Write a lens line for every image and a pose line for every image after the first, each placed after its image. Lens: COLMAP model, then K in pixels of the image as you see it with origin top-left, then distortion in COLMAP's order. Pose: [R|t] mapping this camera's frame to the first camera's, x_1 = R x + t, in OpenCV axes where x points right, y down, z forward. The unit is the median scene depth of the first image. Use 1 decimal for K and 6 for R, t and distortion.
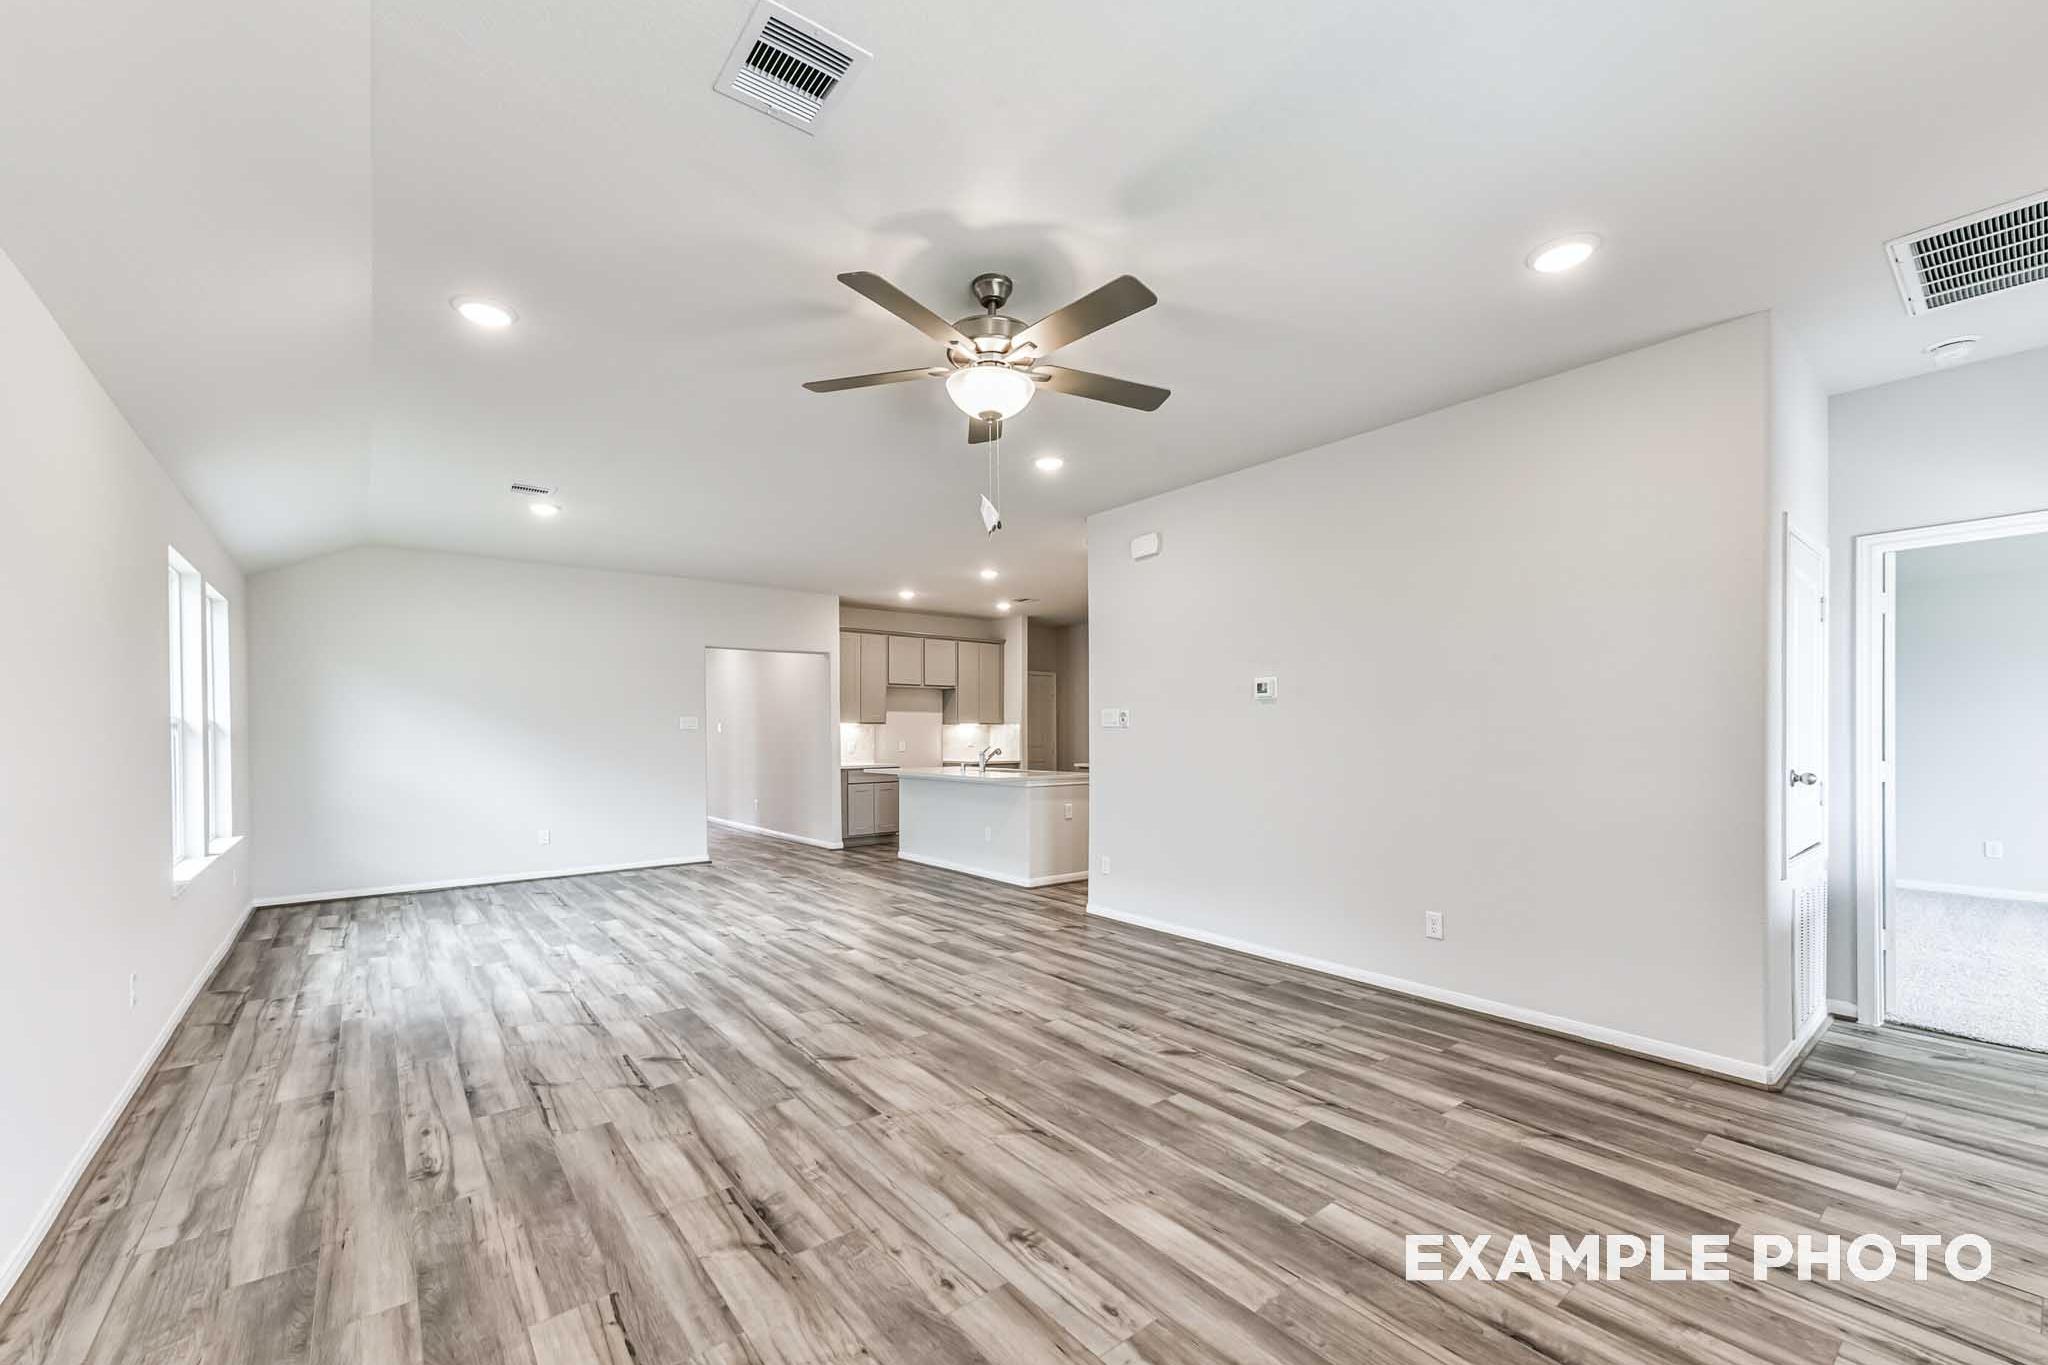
lens RADIAL K [[818.2, 0, 1030.6], [0, 818.2, 740.6], [0, 0, 1]] dist [0.006598, -0.000018]
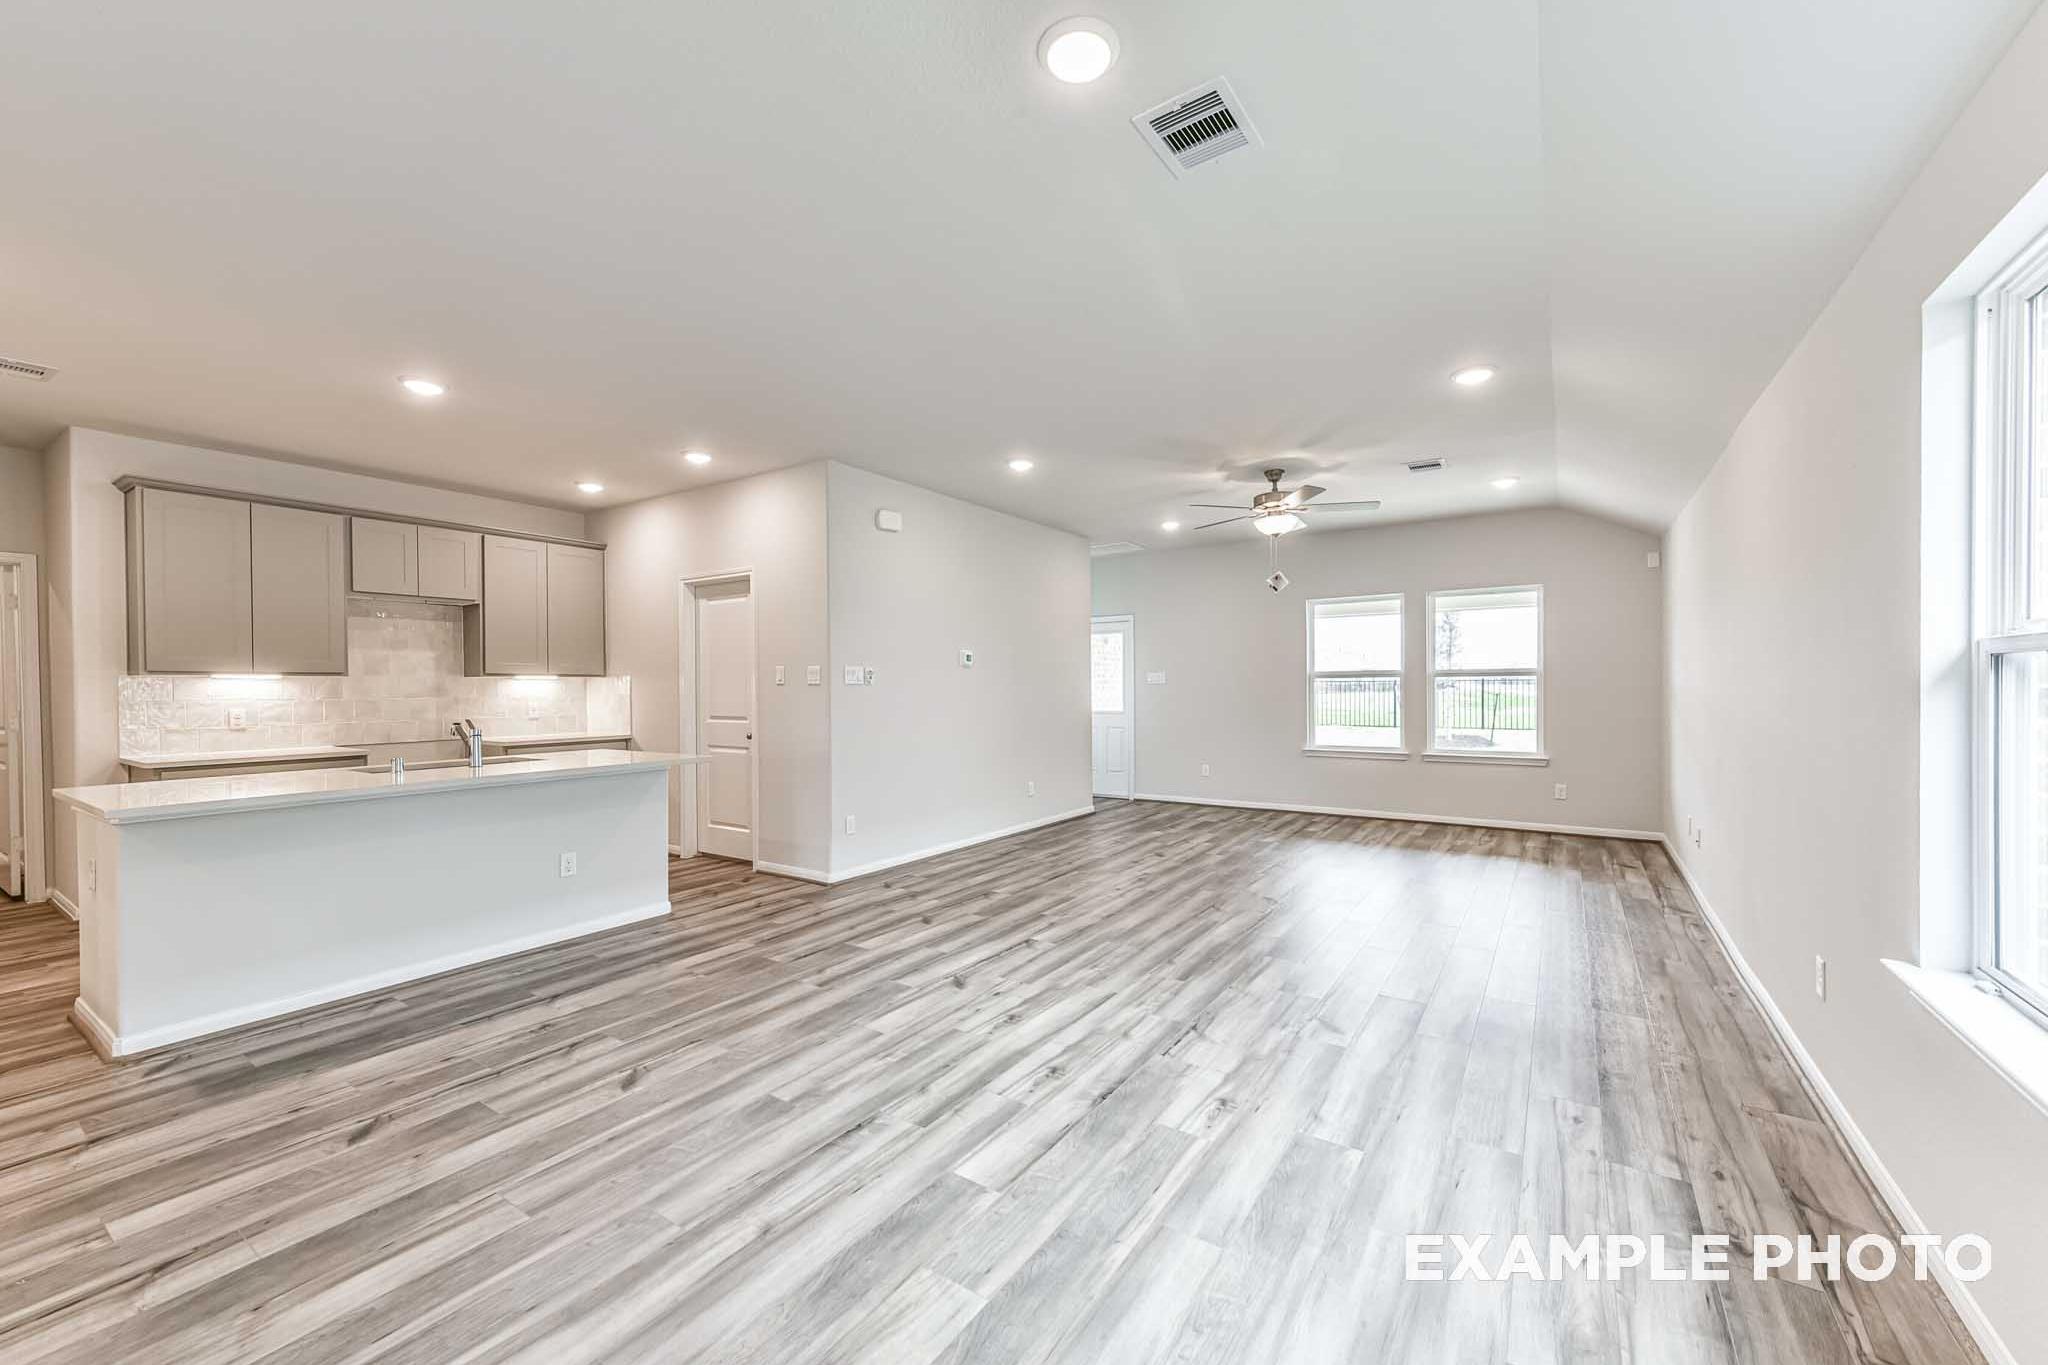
lens RADIAL K [[781.4, 0, 1013.4], [0, 781.4, 691.5], [0, 0, 1]] dist [0.006683, -0.000198]
pose [[-0.273609, -0.001097, 0.961840, -1.019268], [0.018868, 0.999801, 0.006507, -0.011896], [-0.961656, 0.019928, -0.273534, 1.255050]]
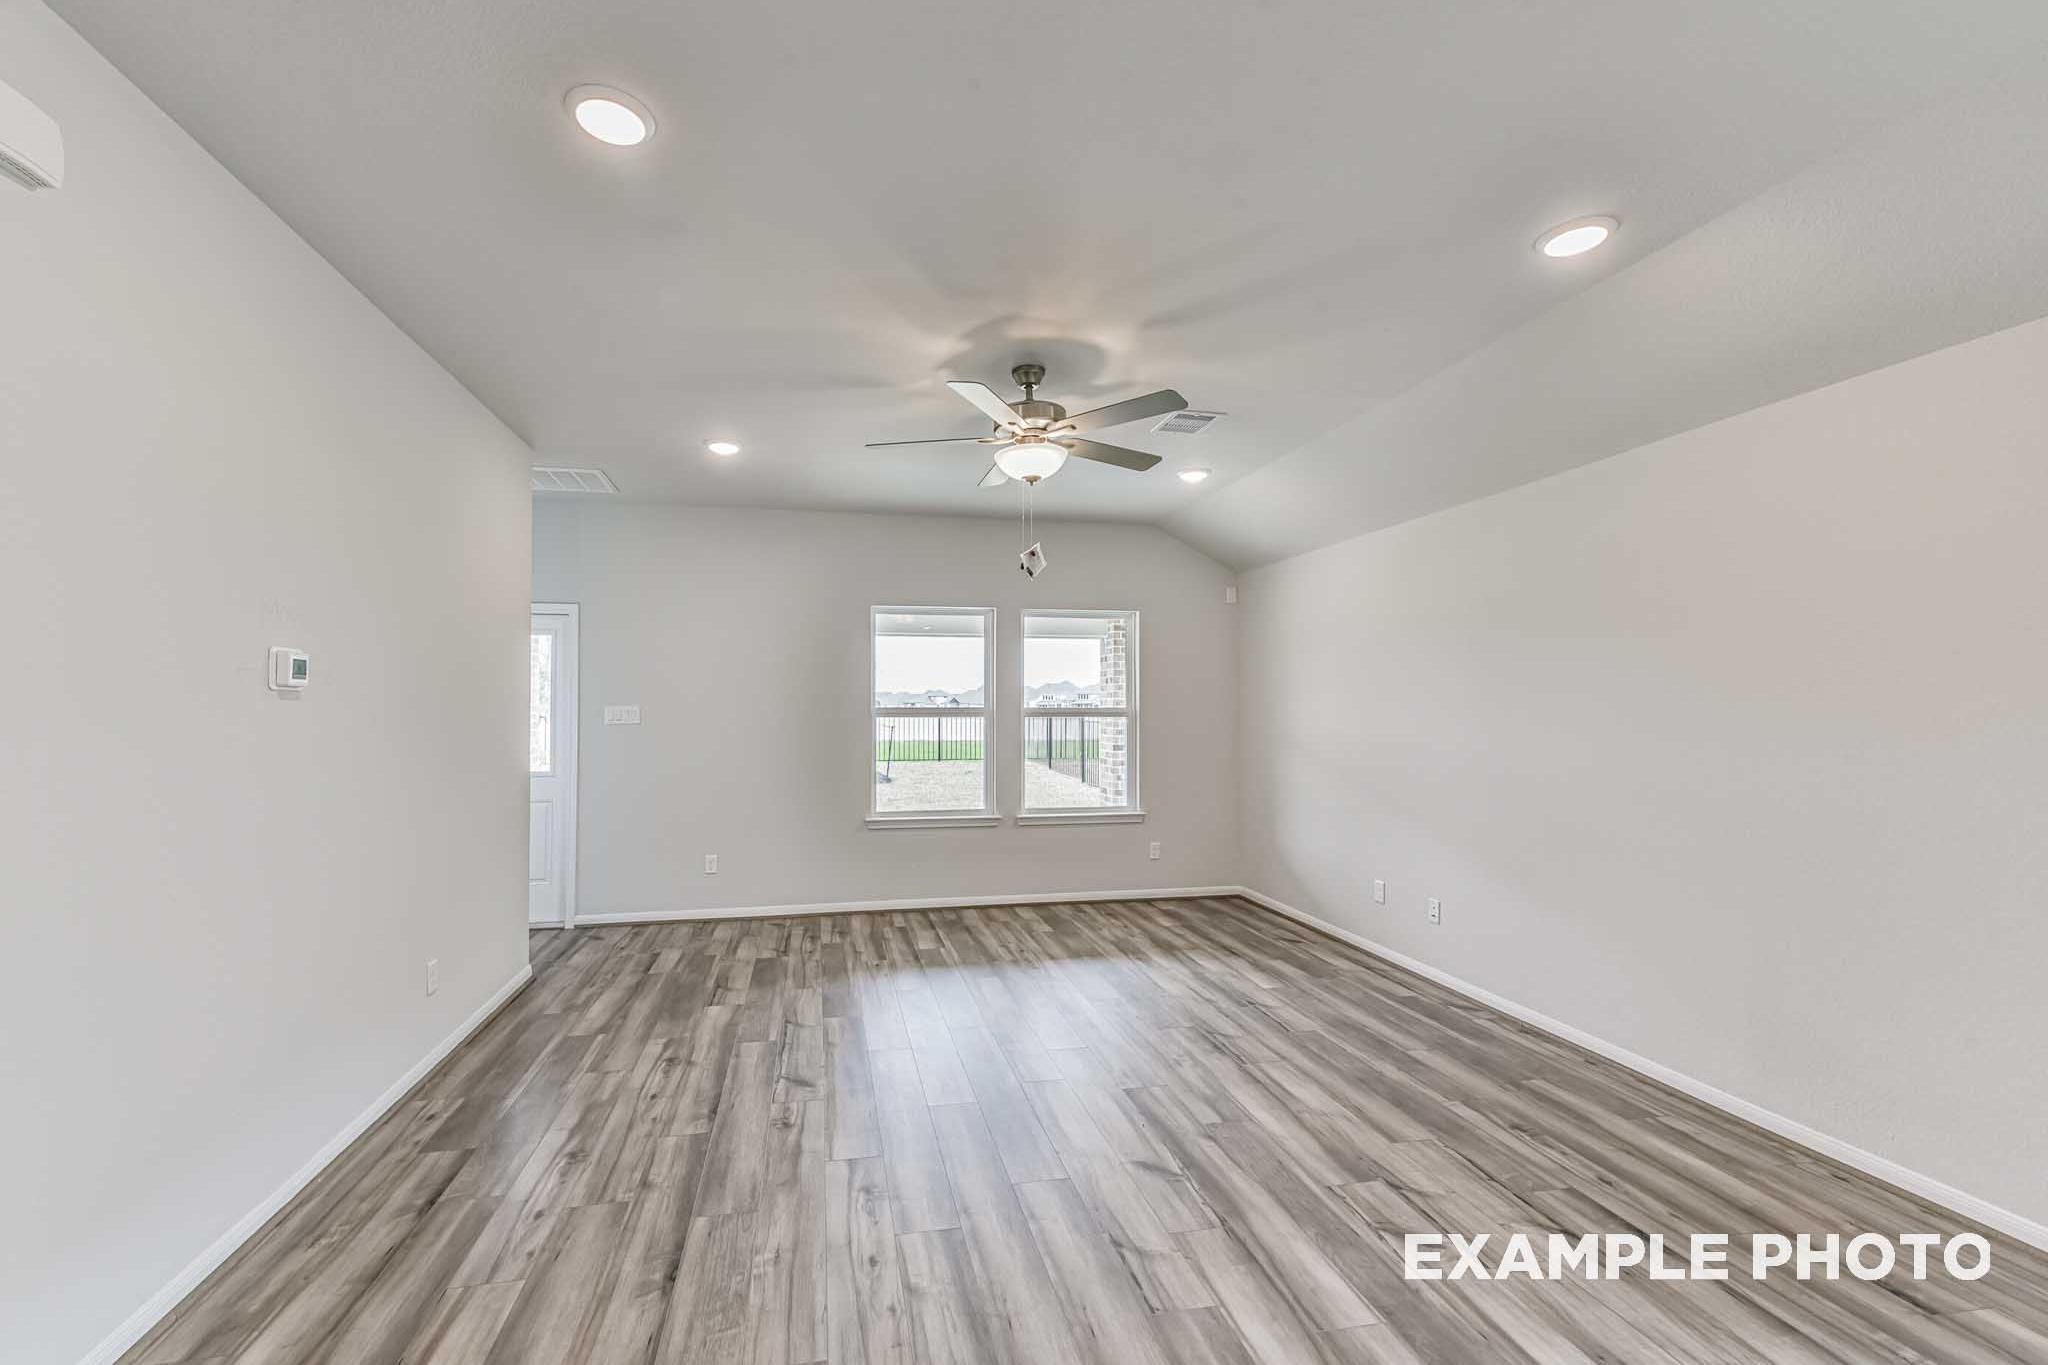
lens RADIAL K [[818.2, 0, 967.1], [0, 818.2, 694.2], [0, 0, 1]] dist [0.006598, -0.000018]
pose [[-0.871258, 0.014538, 0.490610, -0.318137], [0.009915, 0.999879, -0.012021, -0.036100], [-0.490725, -0.005609, -0.871297, 1.200193]]
